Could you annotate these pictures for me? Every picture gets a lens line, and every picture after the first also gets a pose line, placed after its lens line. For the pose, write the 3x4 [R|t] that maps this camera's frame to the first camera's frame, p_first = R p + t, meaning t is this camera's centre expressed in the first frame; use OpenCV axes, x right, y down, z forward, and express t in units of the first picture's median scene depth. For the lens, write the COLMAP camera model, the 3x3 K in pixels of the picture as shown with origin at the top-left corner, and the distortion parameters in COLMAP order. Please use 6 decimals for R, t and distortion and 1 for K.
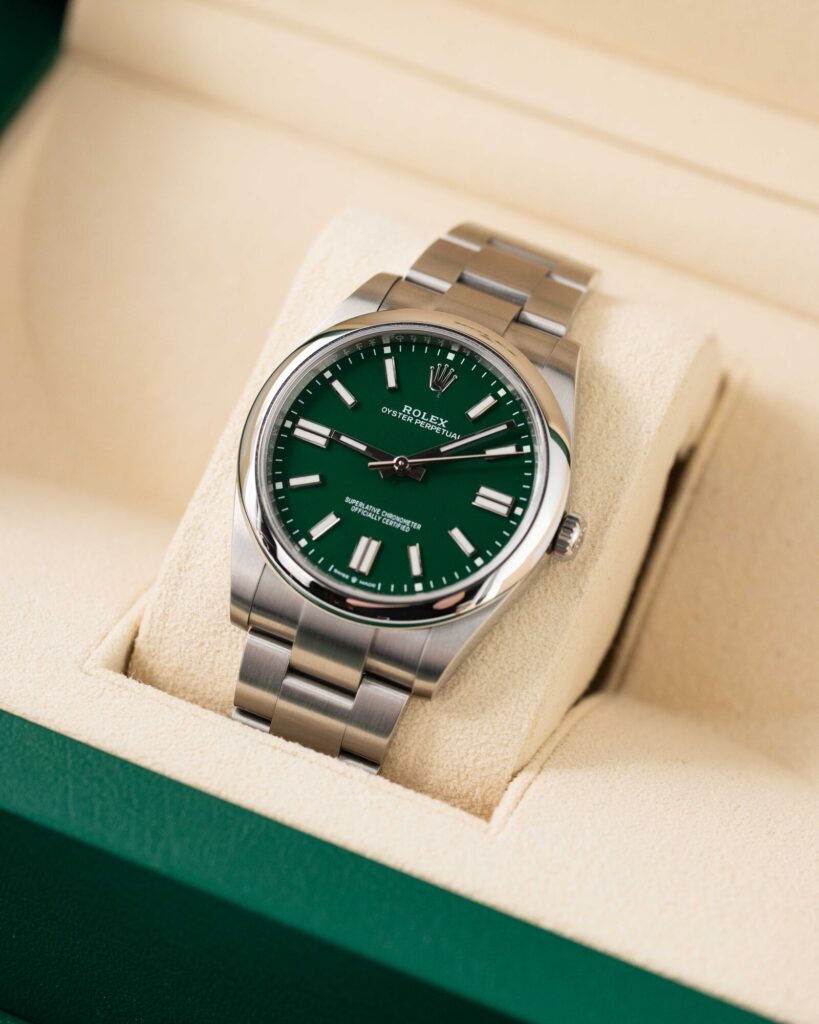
lens RADIAL K [[3181.9, 0, 409.5], [0, 3181.9, 512.0], [0, 0, 1]] dist [-0.012015, -0.124725]
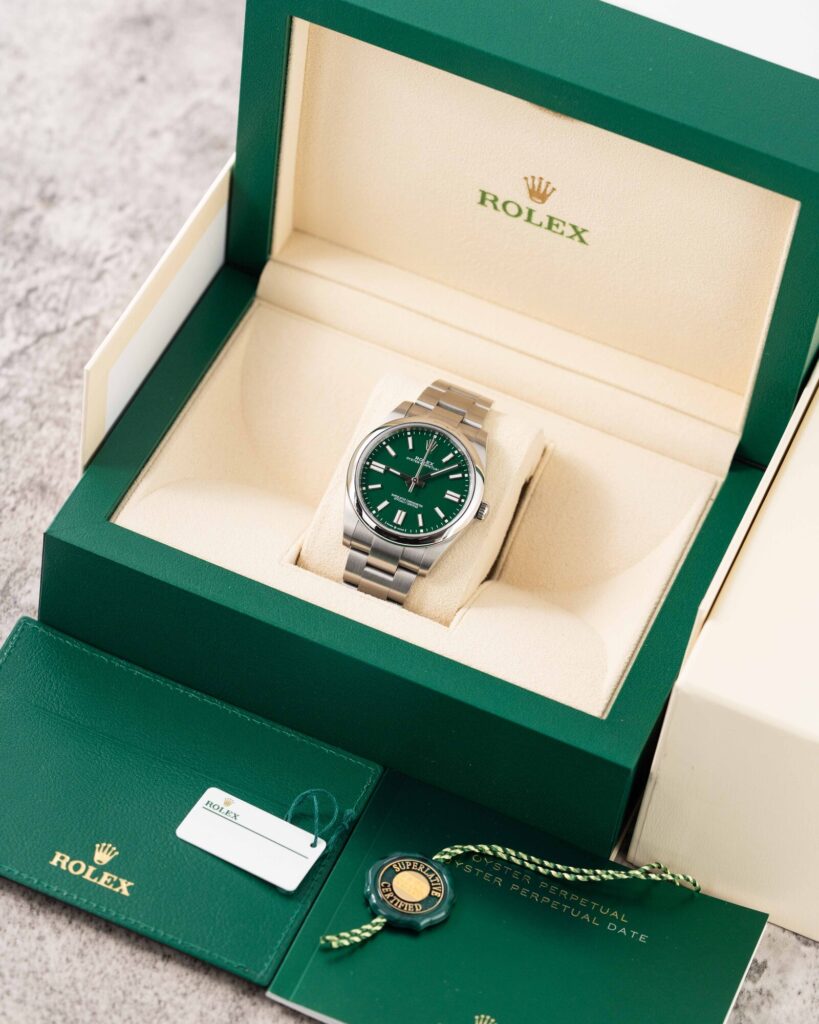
lens RADIAL K [[3181.9, 0, 409.5], [0, 3181.9, 512.0], [0, 0, 1]] dist [-0.012015, -0.124725]
pose [[0.996767, 0.018027, 0.078296, -0.195747], [-0.016680, 0.999702, -0.017827, 0.052198], [-0.078594, 0.016464, 0.996771, -1.417867]]
